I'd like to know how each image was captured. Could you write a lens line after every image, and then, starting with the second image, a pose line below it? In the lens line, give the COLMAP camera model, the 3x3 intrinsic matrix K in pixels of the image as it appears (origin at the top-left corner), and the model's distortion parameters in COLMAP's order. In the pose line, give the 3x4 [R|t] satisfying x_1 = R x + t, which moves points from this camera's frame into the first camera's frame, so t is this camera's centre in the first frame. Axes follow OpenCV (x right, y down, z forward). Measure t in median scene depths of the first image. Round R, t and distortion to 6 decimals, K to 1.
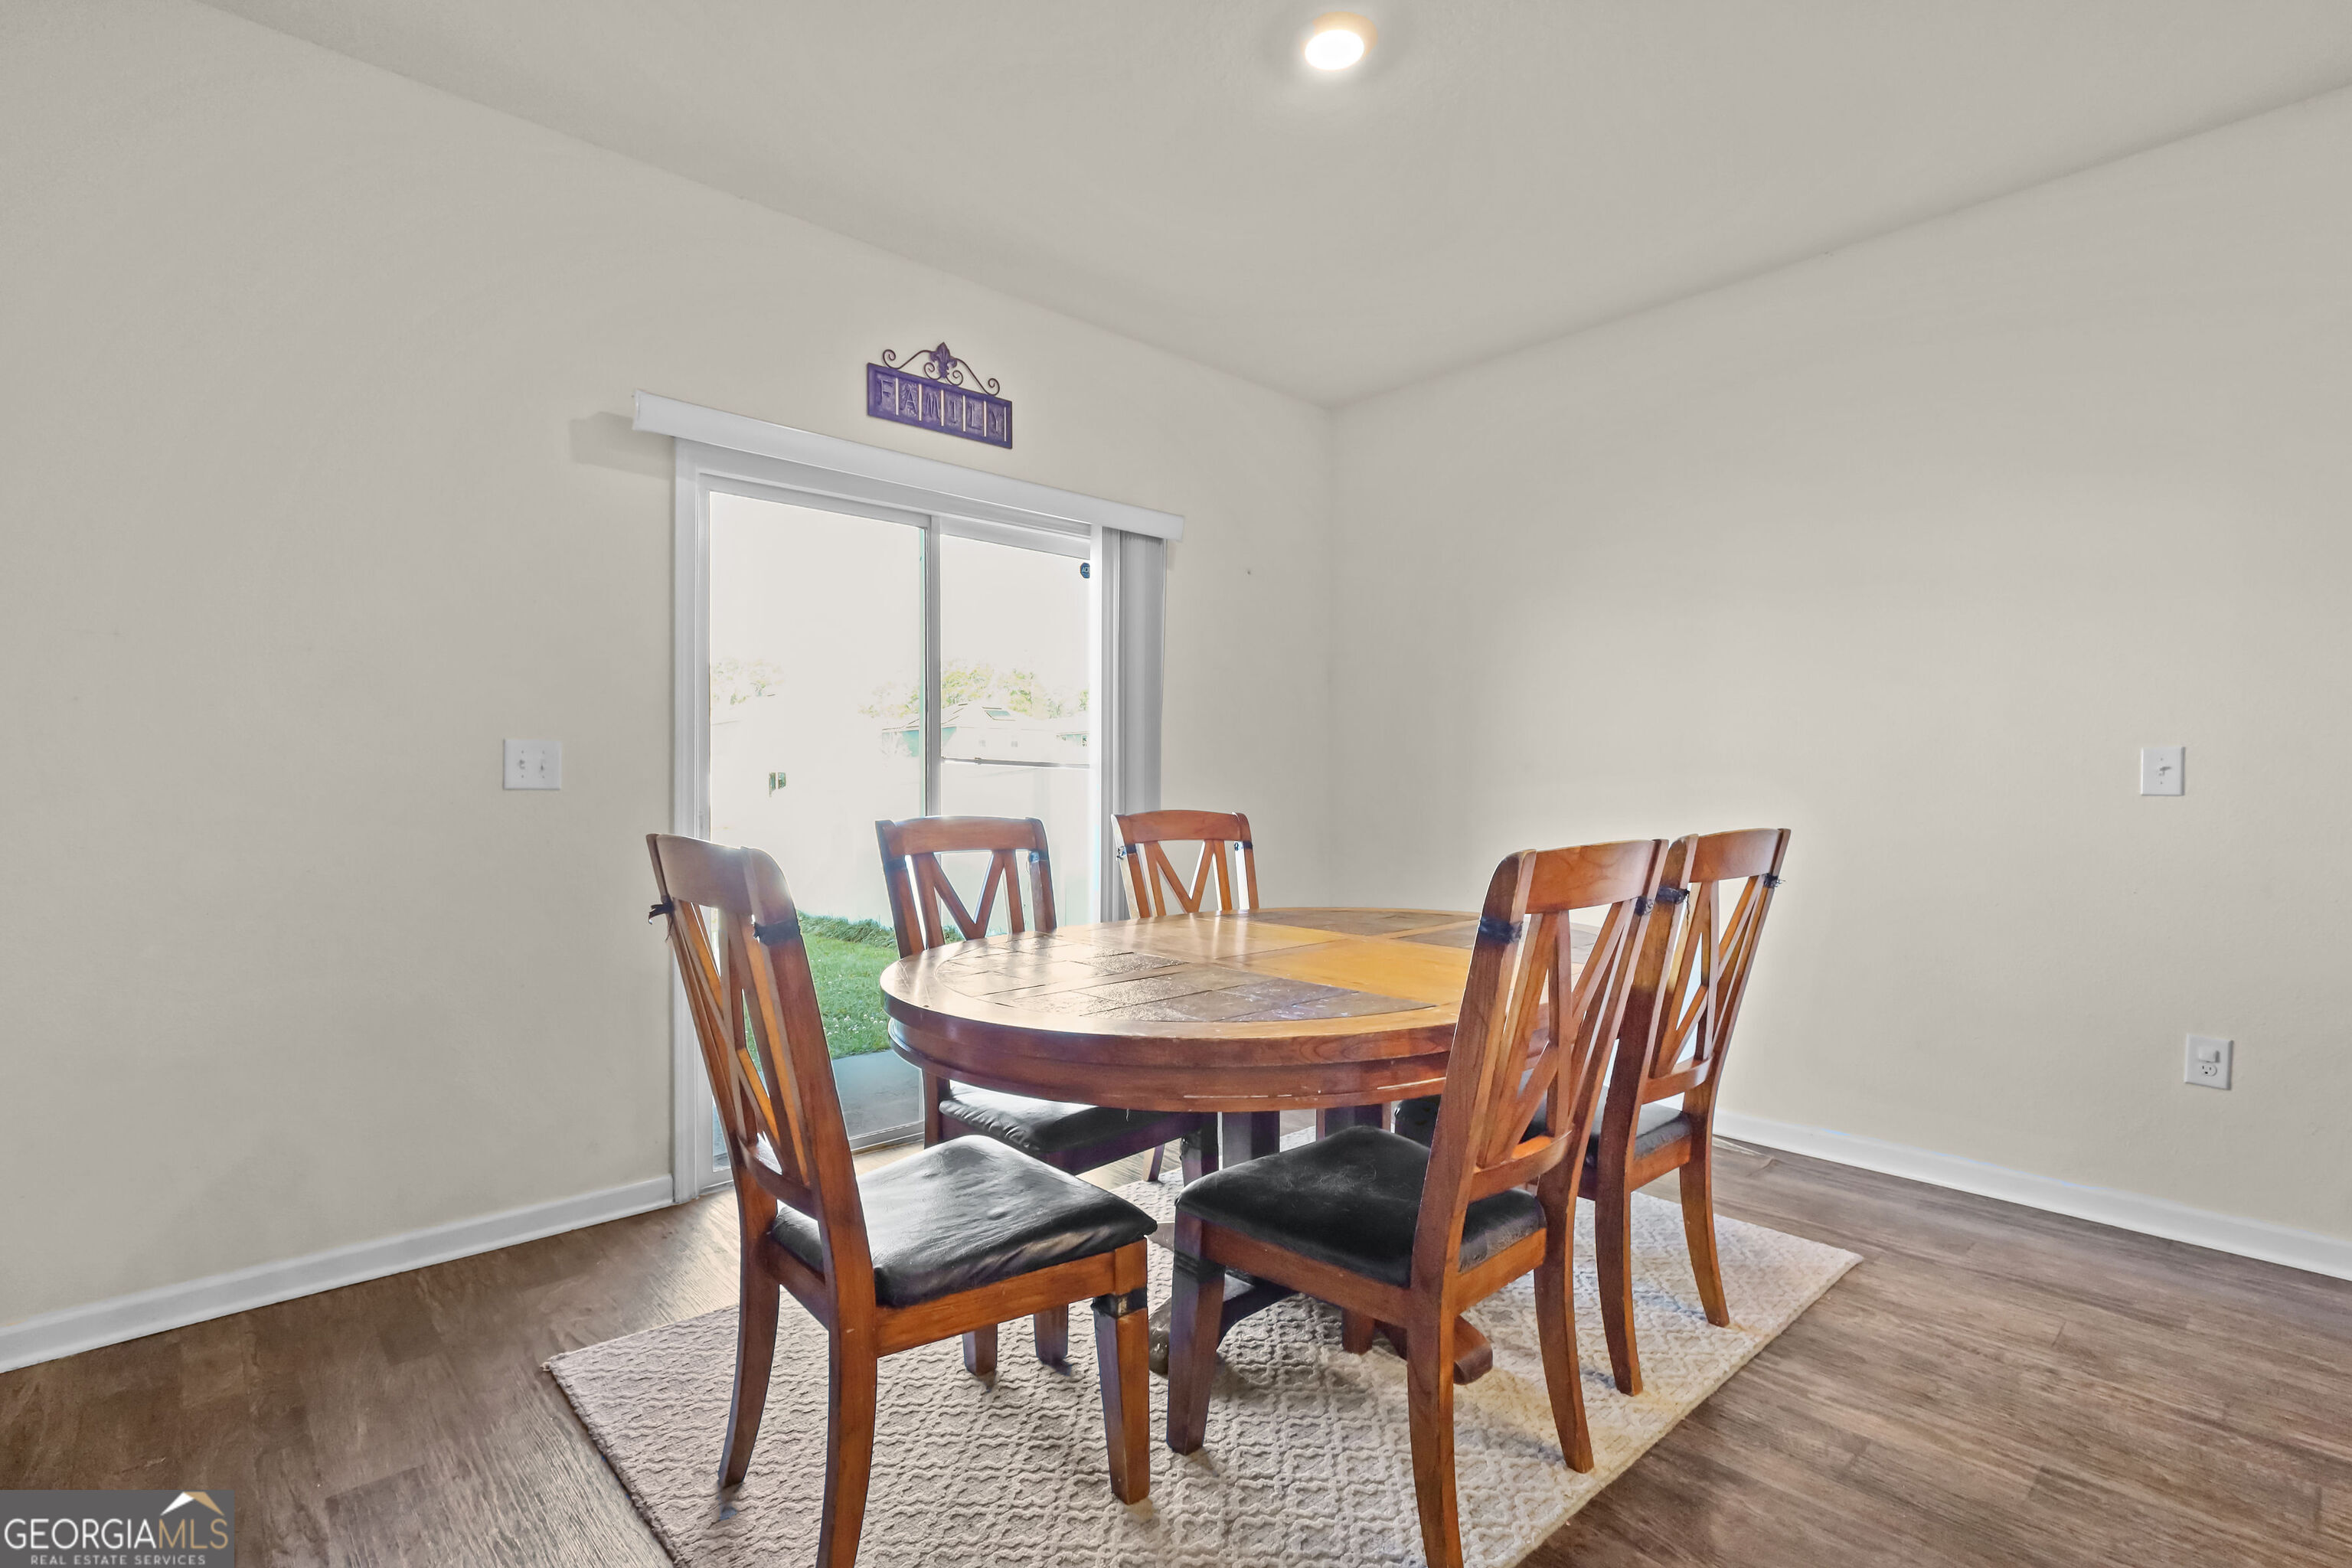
lens RADIAL K [[1076.7, 0, 1173.4], [0, 1076.7, 782.2], [0, 0, 1]] dist [0.002365, -0.000581]
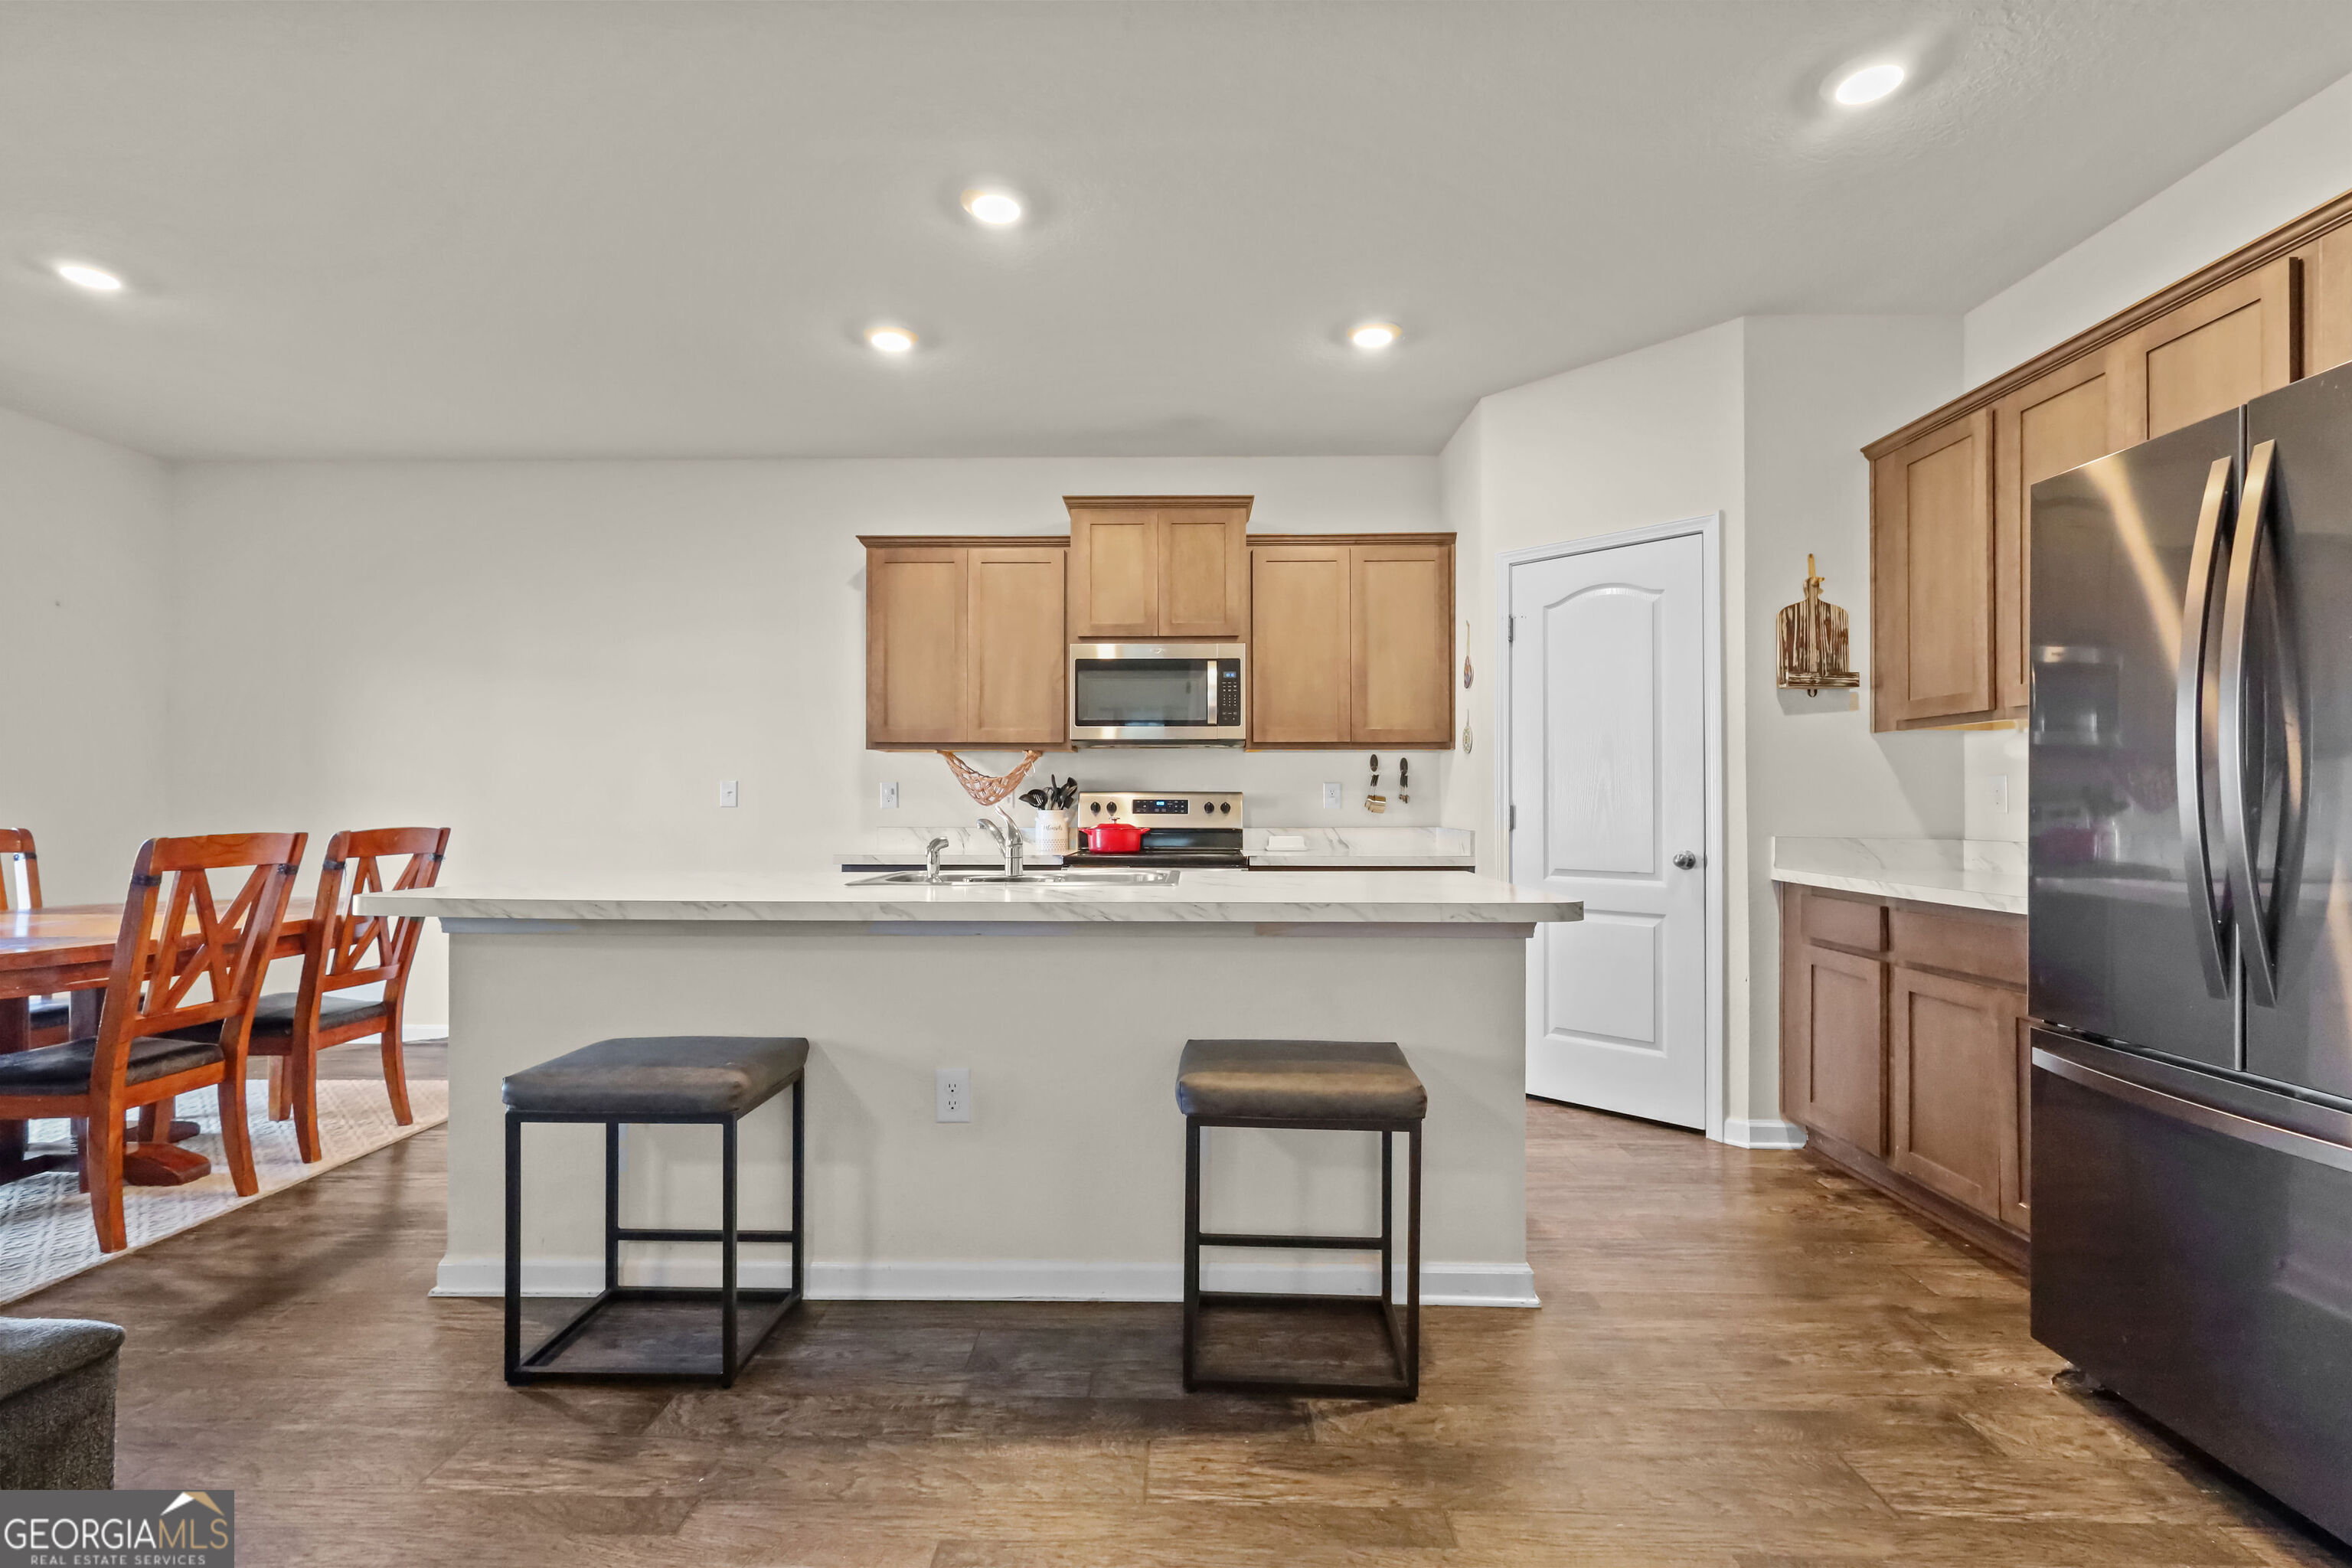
lens RADIAL K [[1076.7, 0, 1179.6], [0, 1076.7, 782.9], [0, 0, 1]] dist [0.002365, -0.000581]
pose [[0.680977, 0.006639, 0.732274, 0.101815], [0.001665, 0.999942, -0.010614, -0.006999], [-0.732303, 0.008447, 0.680927, -1.099739]]
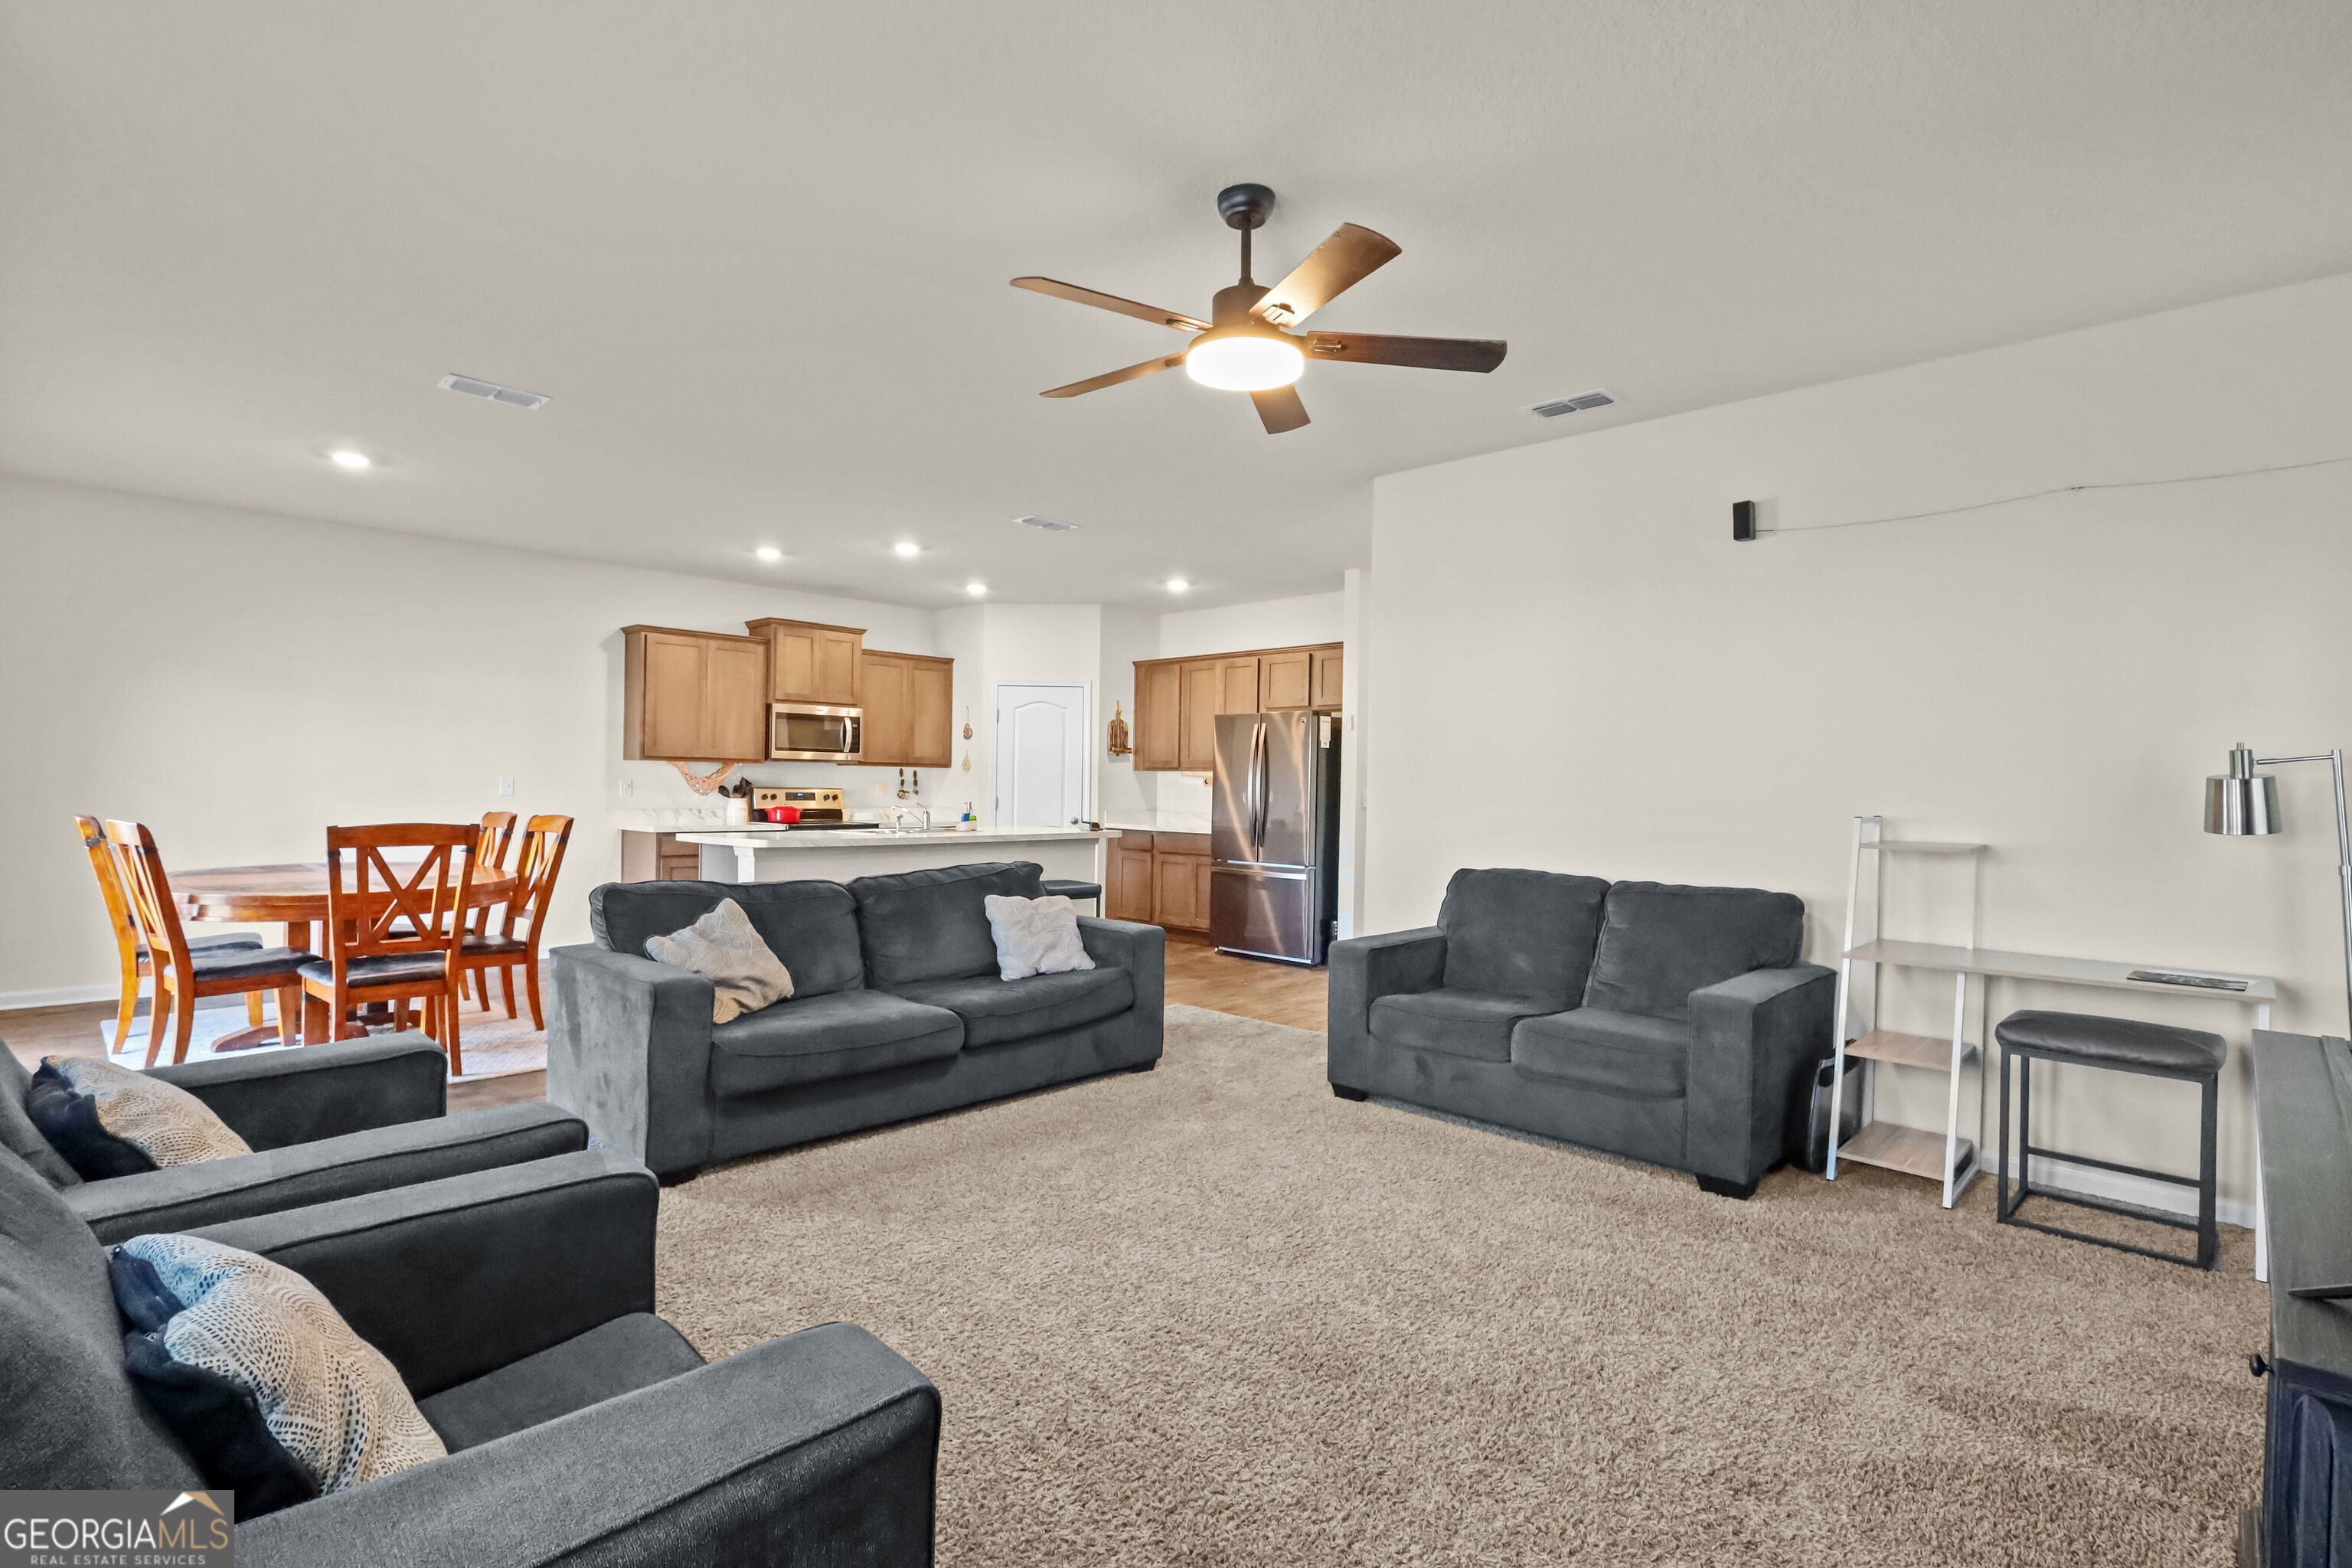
lens RADIAL K [[1076.7, 0, 1172.6], [0, 1076.7, 788.9], [0, 0, 1]] dist [0.002365, -0.000581]
pose [[-0.070557, -0.013296, 0.997419, -2.420236], [-0.018547, 0.999756, 0.012015, -0.086251], [-0.997335, -0.017651, -0.070786, -0.577638]]
